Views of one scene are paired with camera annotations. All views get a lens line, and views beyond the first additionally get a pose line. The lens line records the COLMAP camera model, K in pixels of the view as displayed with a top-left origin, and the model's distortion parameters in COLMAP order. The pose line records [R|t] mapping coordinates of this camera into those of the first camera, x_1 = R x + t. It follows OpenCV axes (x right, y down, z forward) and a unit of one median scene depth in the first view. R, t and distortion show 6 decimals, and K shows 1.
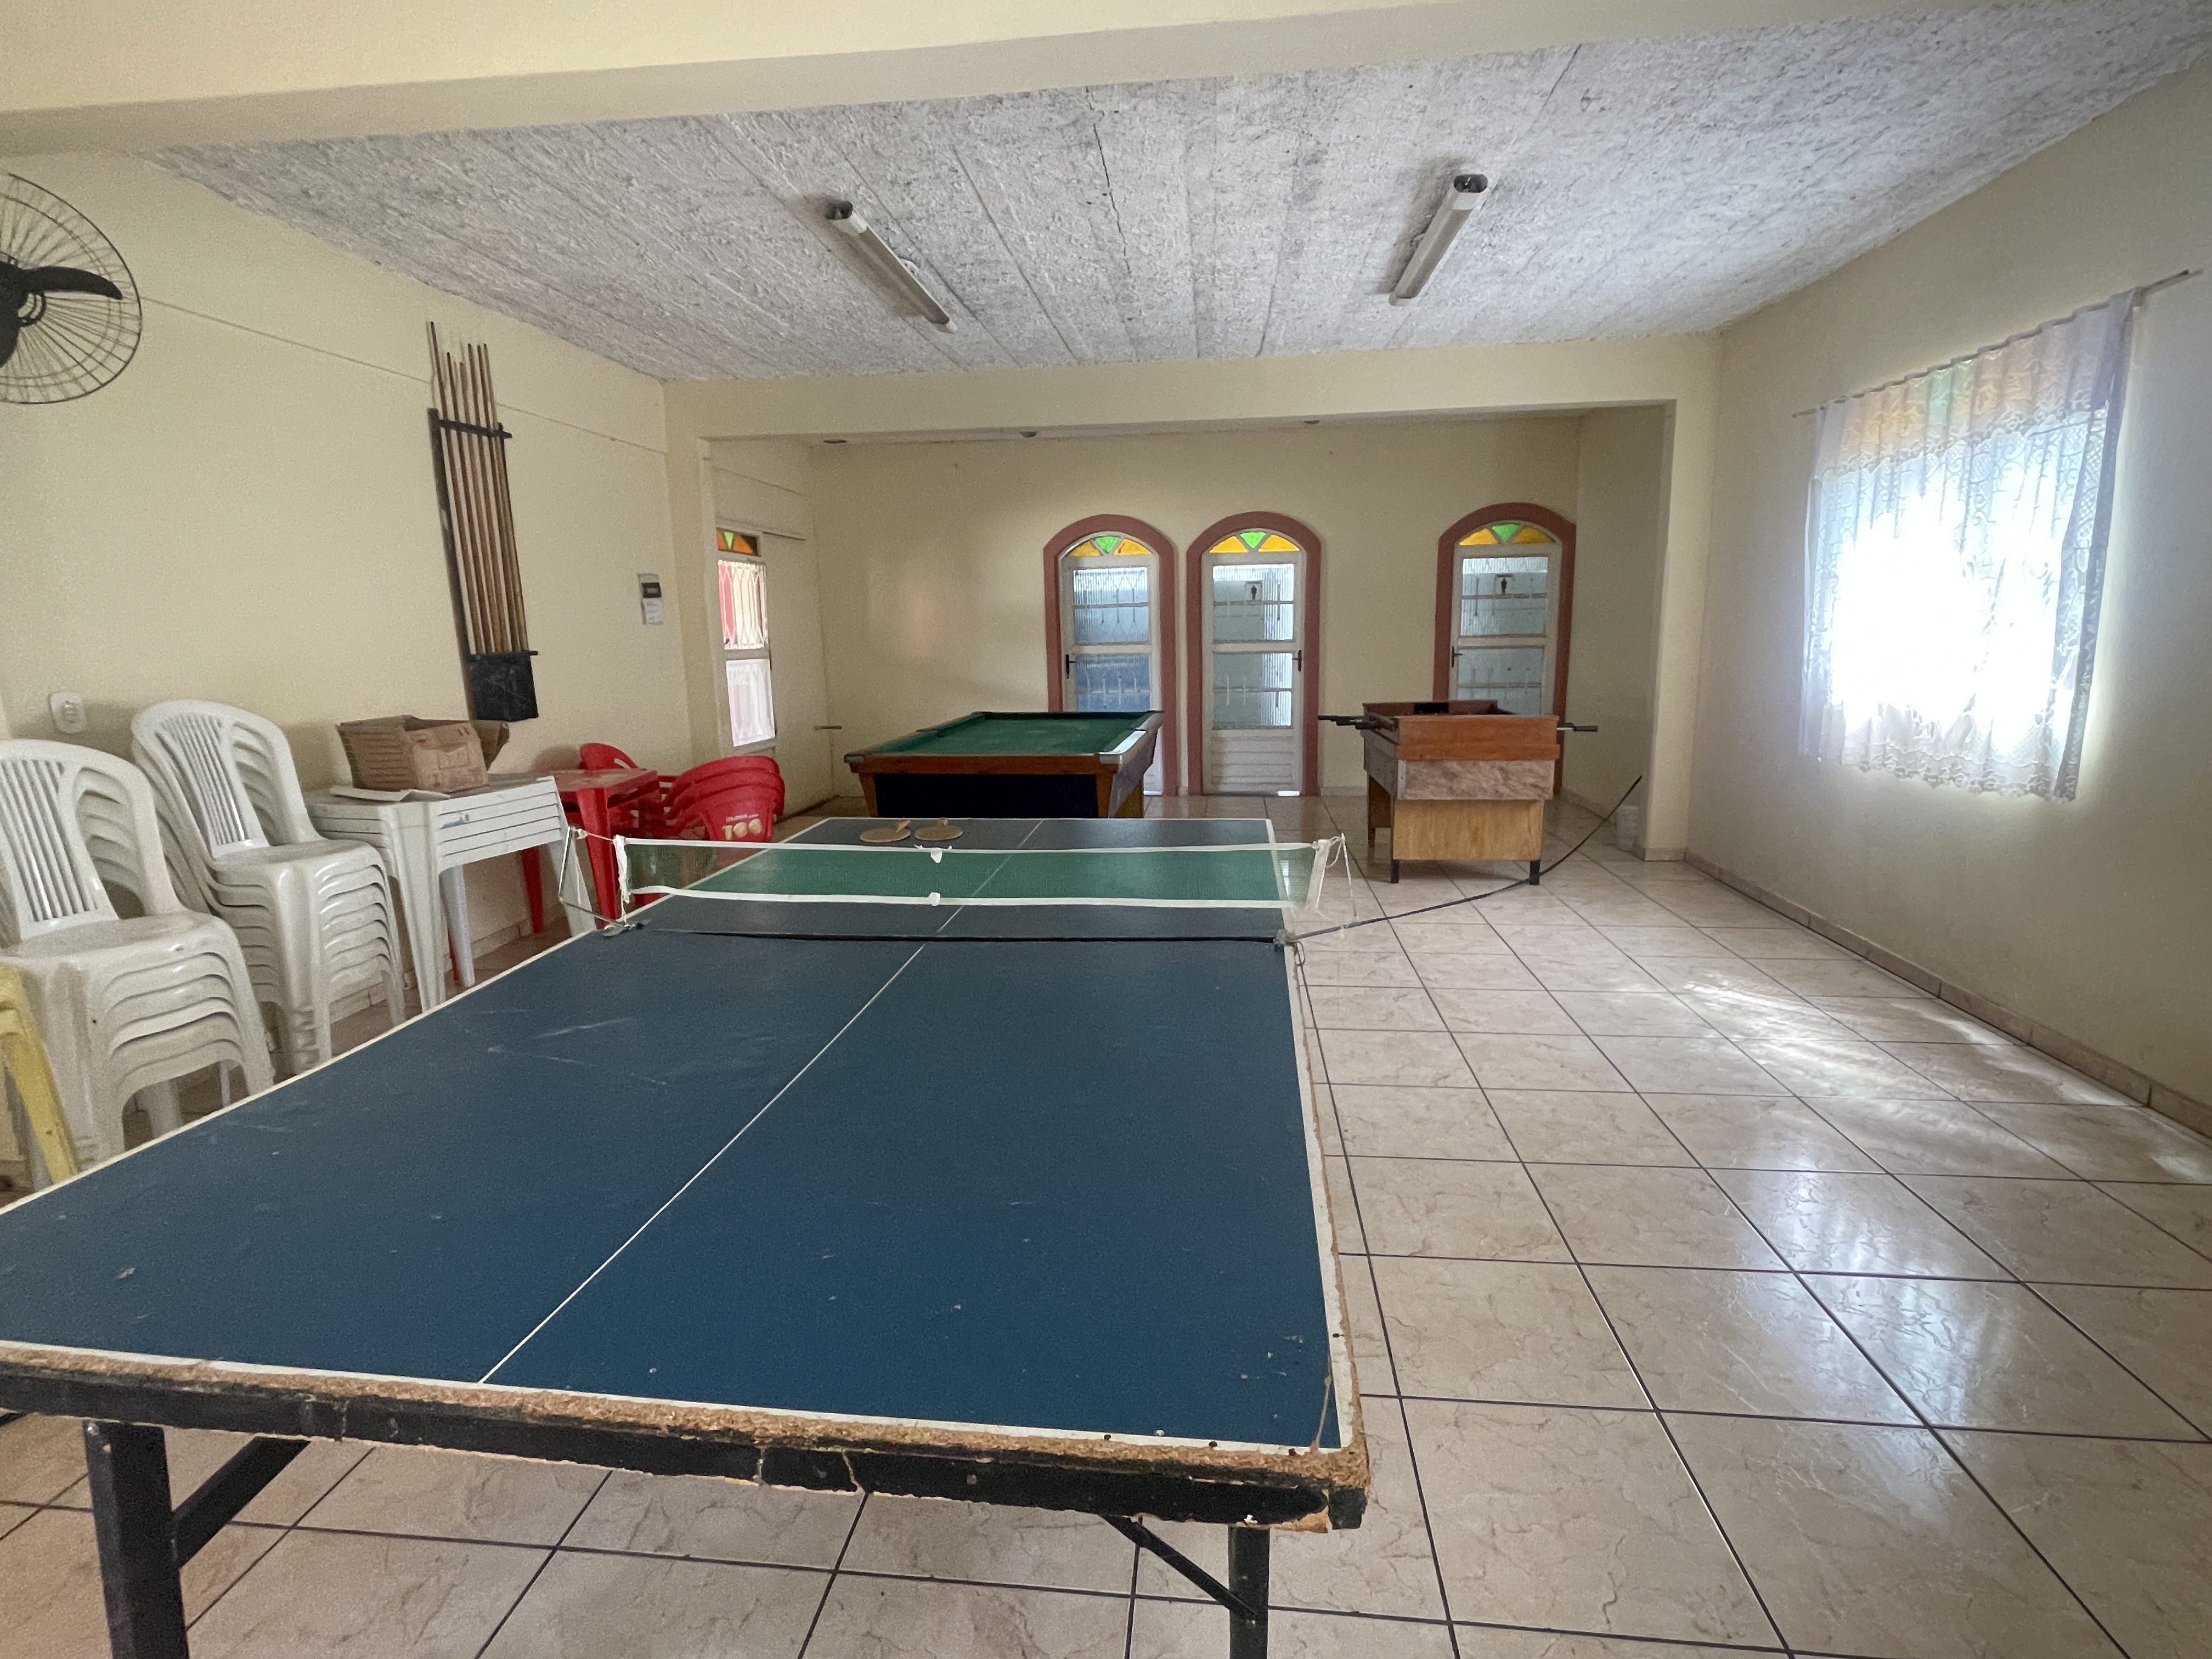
lens RADIAL K [[1037.1, 0, 1104.6], [0, 1037.1, 822.5], [0, 0, 1]] dist [0.001606, 0.000493]
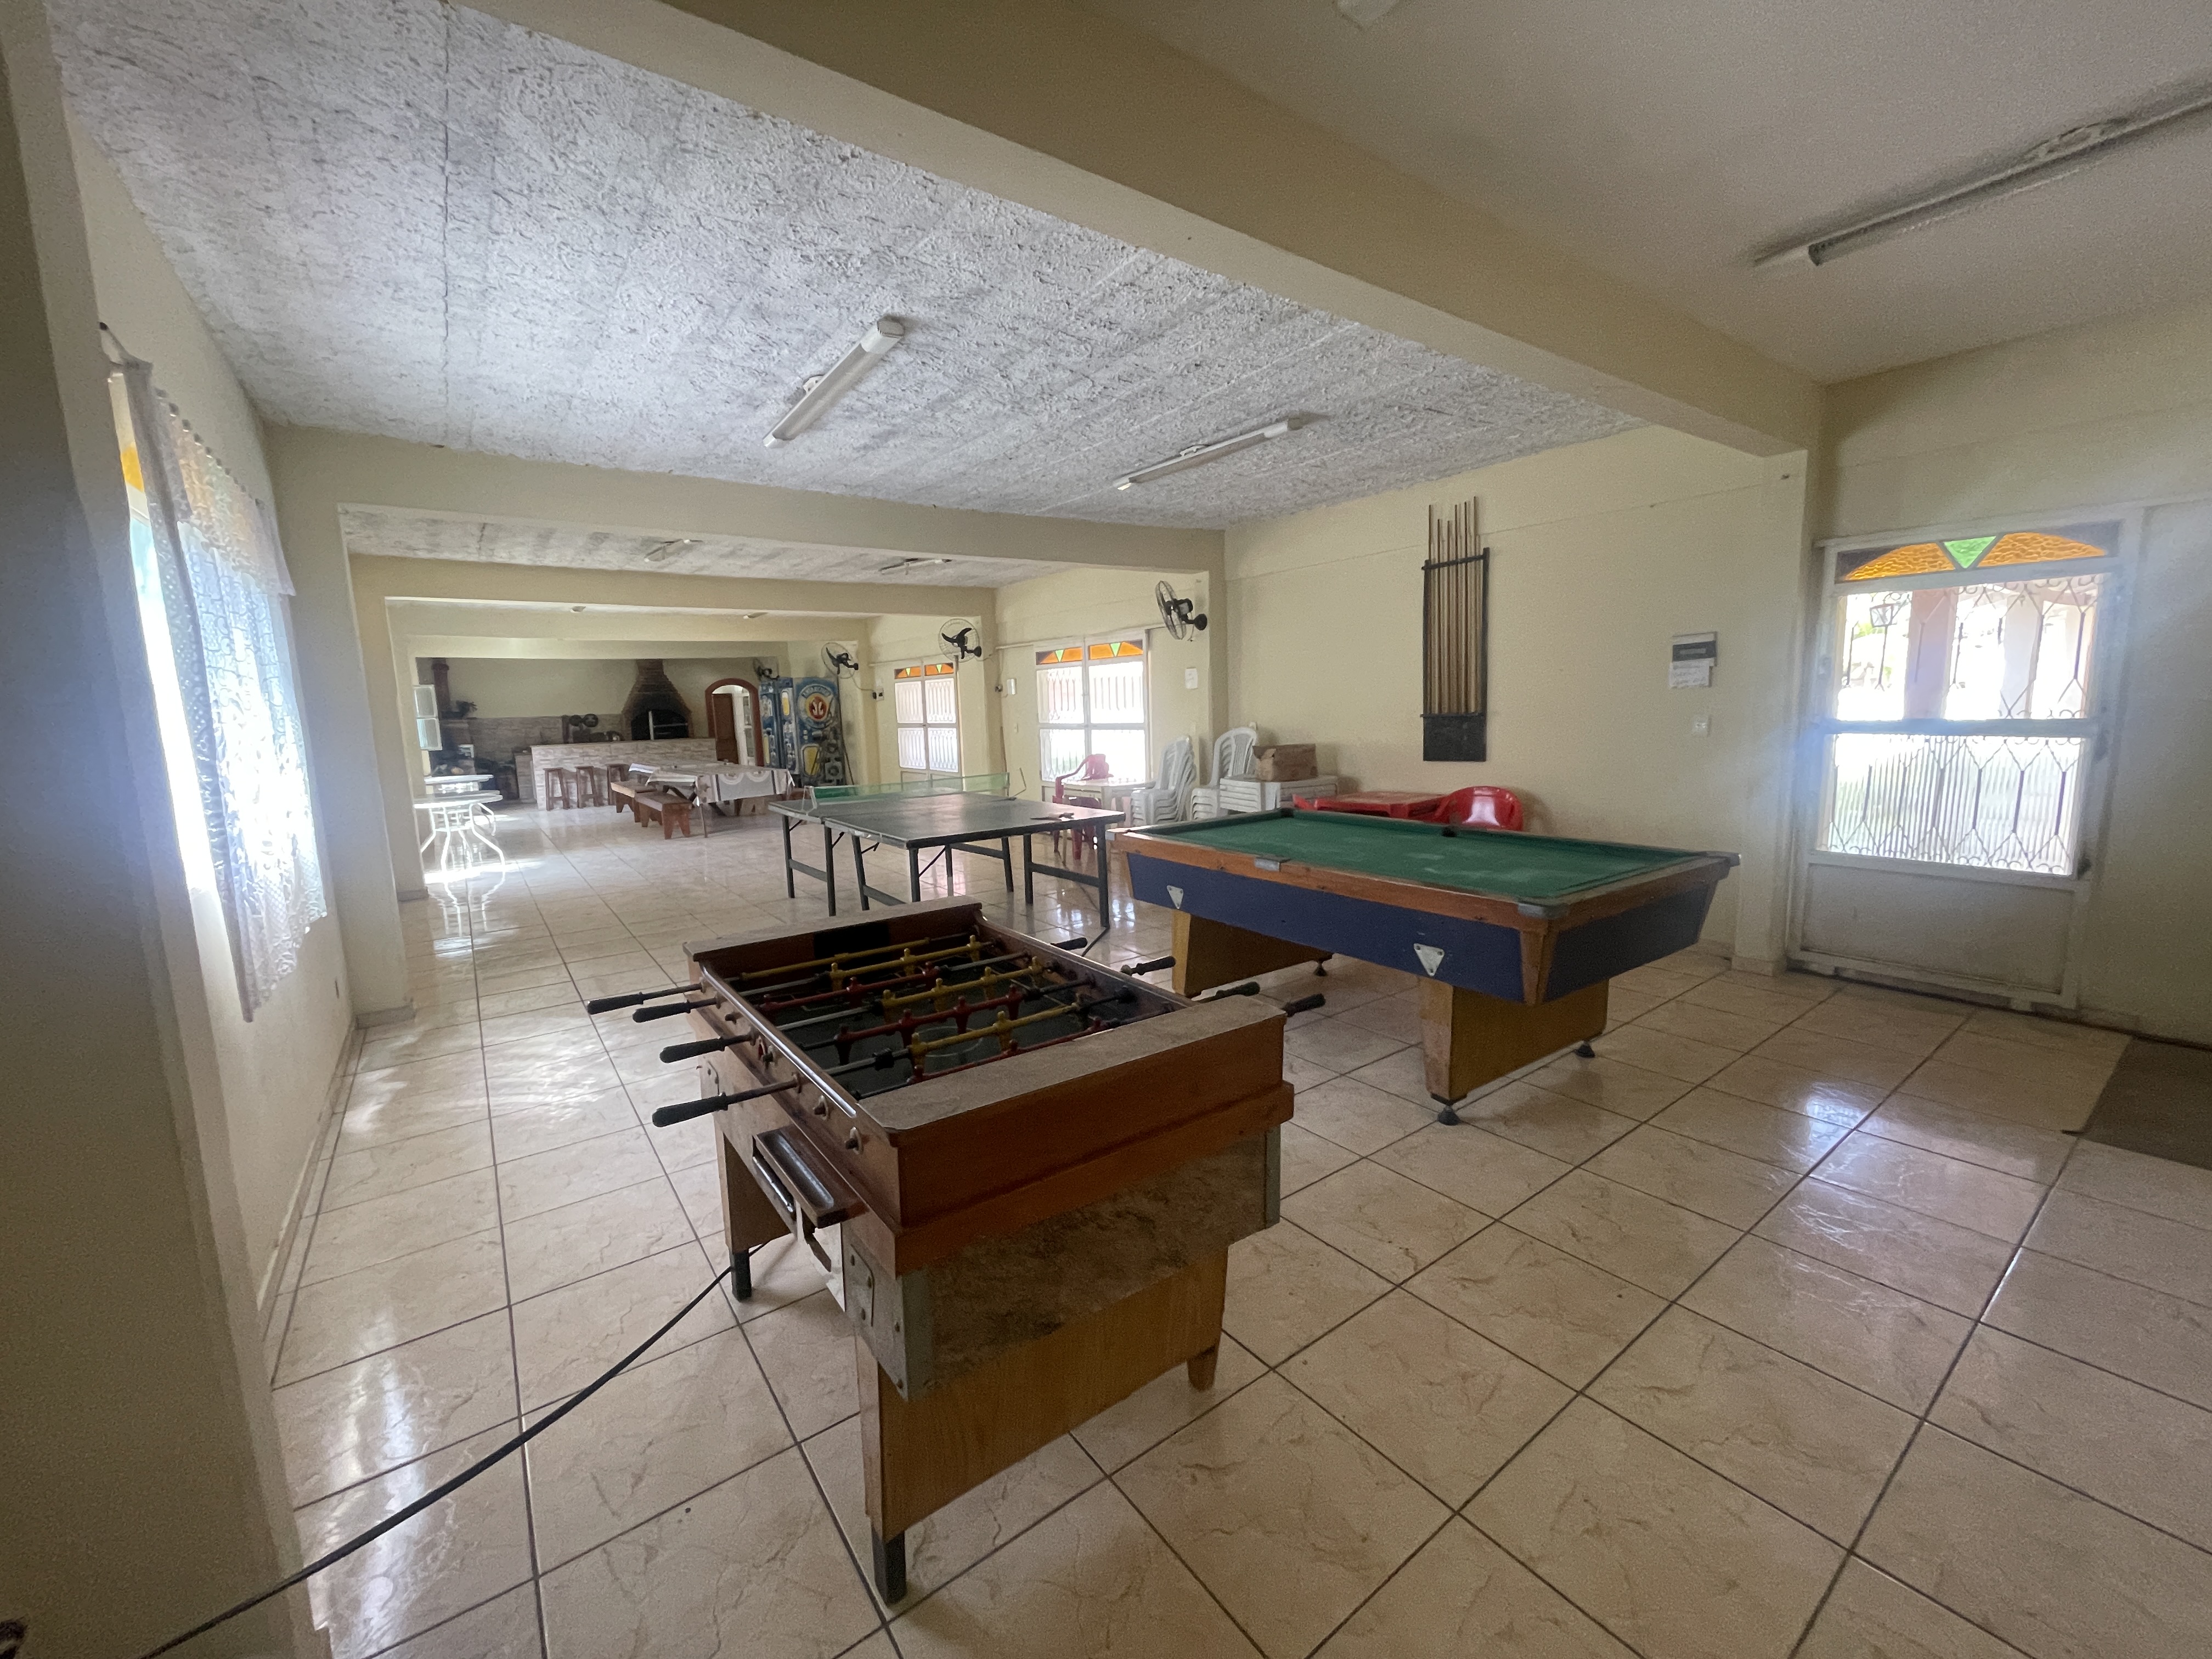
lens RADIAL K [[890.9, 0, 1107.4], [0, 890.9, 831.3], [0, 0, 1]] dist [0.002561, 0.000057]
pose [[-0.730861, 0.139676, -0.668082, 0.495291], [-0.085666, 0.952323, 0.292818, -0.261037], [0.677129, 0.271241, -0.684050, 1.241751]]
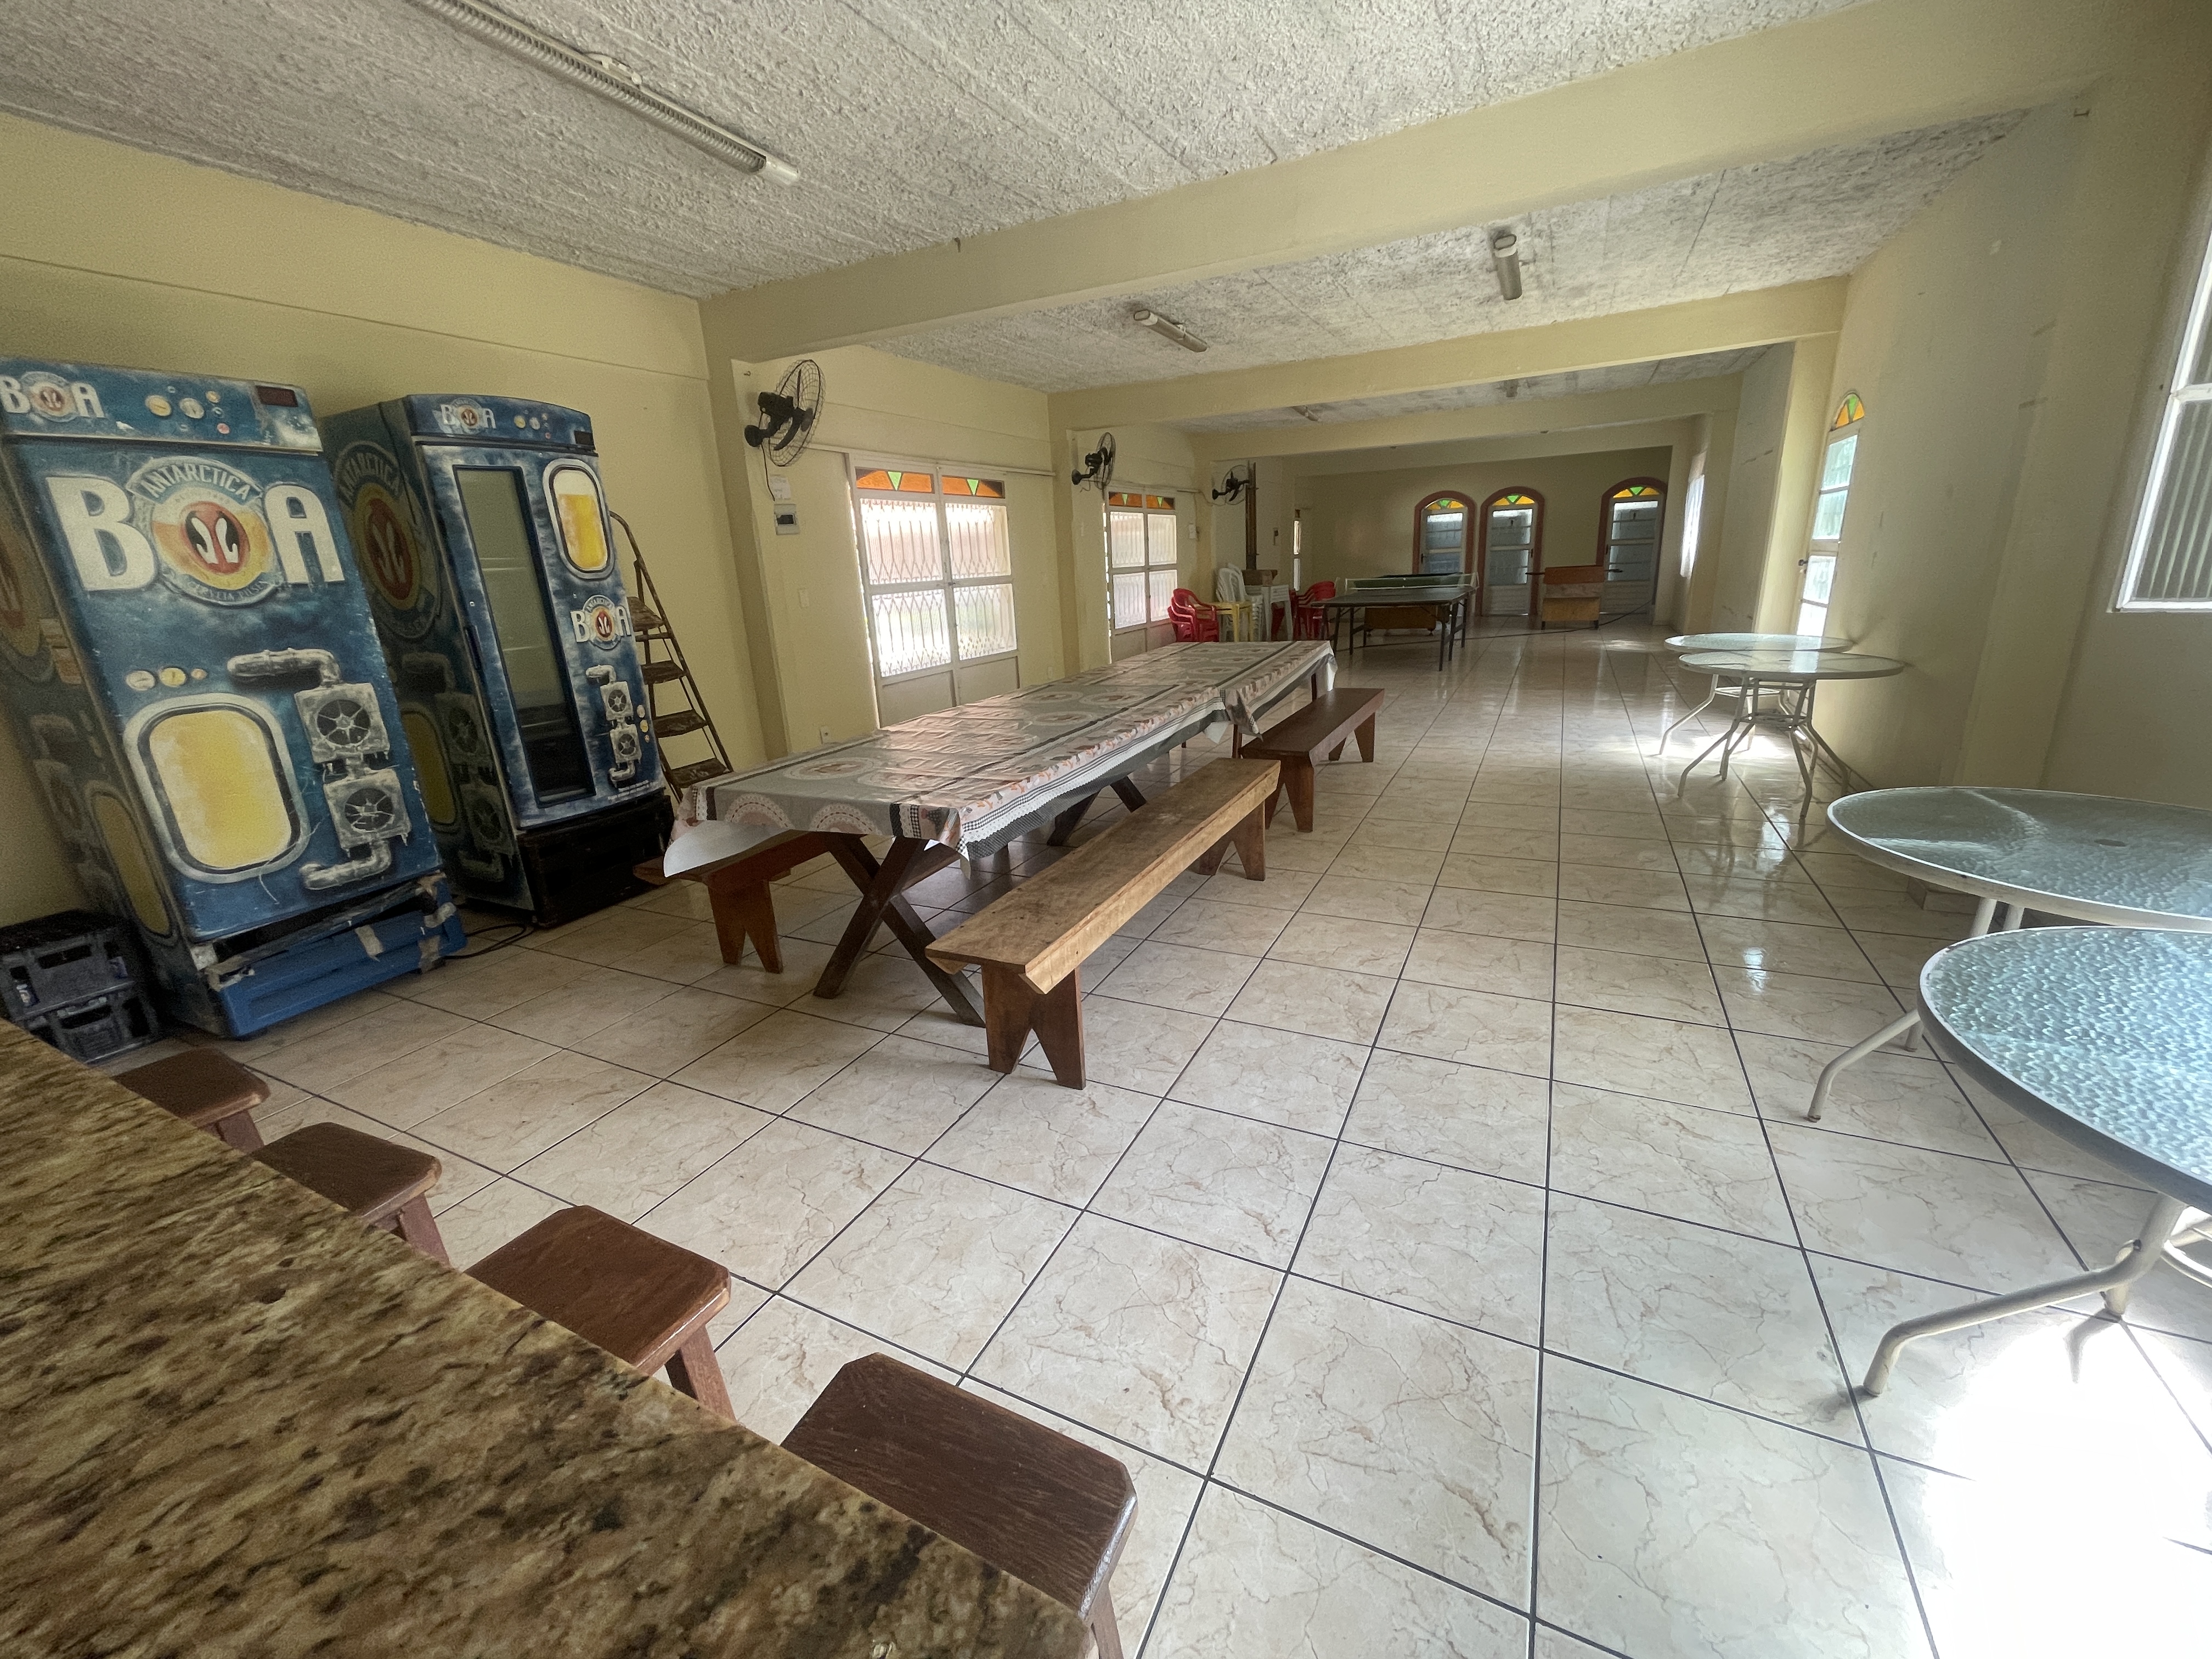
lens RADIAL K [[890.9, 0, 1098.1], [0, 890.9, 821.7], [0, 0, 1]] dist [0.002561, 0.000057]
pose [[0.932758, 0.082625, -0.350906, 0.038891], [-0.042879, 0.991899, 0.119574, 0.241272], [0.357943, -0.096487, 0.928745, -1.239295]]
